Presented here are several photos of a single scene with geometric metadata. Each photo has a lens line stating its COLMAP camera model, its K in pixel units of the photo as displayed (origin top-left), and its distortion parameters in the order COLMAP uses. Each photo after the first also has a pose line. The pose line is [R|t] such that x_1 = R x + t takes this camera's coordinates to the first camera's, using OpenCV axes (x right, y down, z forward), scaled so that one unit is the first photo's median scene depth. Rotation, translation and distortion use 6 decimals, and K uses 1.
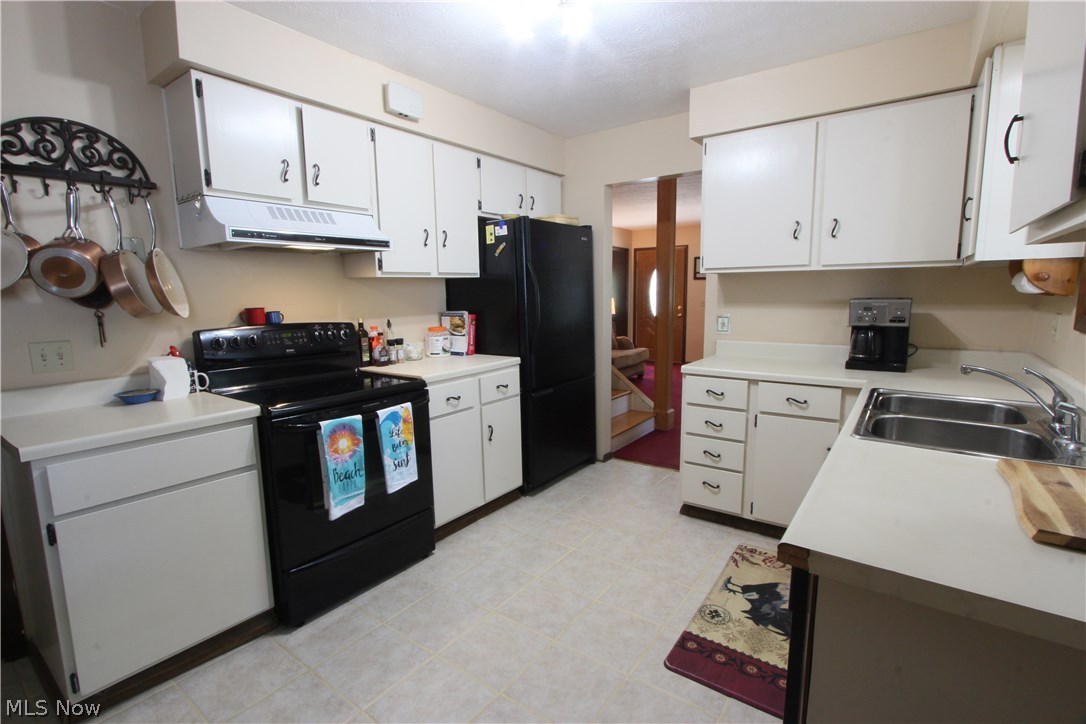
lens RADIAL K [[505.5, 0, 550.3], [0, 505.5, 367.4], [0, 0, 1]] dist [-0.020737, 0.005209]
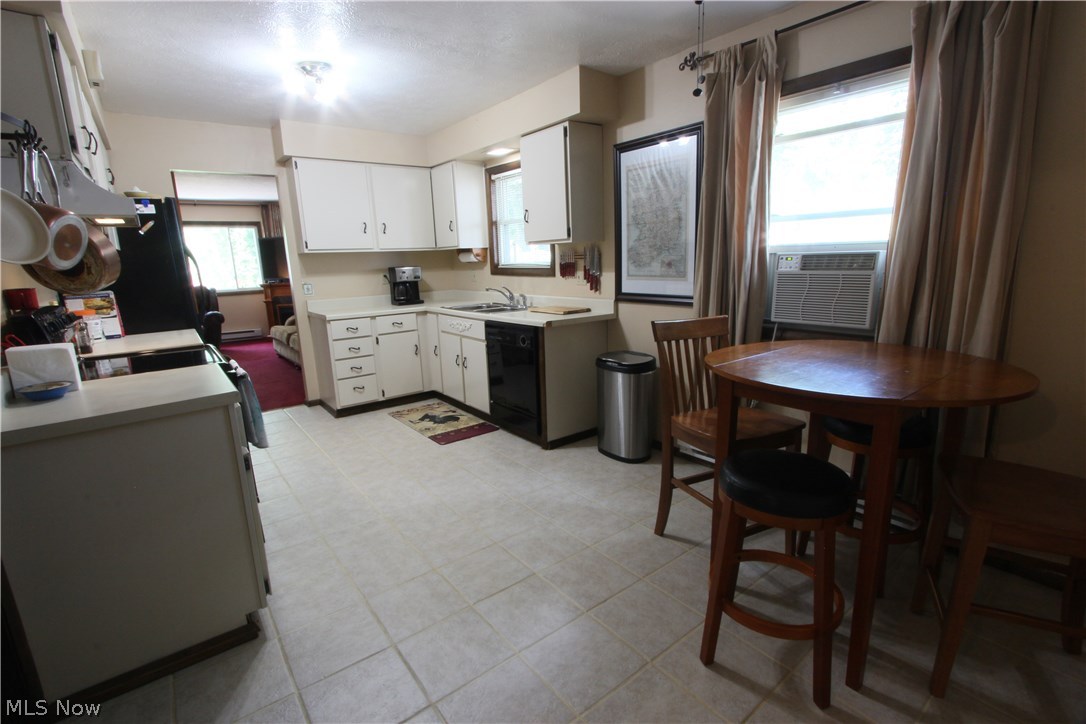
lens RADIAL K [[505.5, 0, 550.3], [0, 505.5, 367.4], [0, 0, 1]] dist [-0.020737, 0.005209]
pose [[0.264428, -0.197245, 0.944019, -1.105694], [0.177444, 0.972101, 0.153409, 0.038734], [-0.947941, 0.126945, 0.292050, -0.038354]]
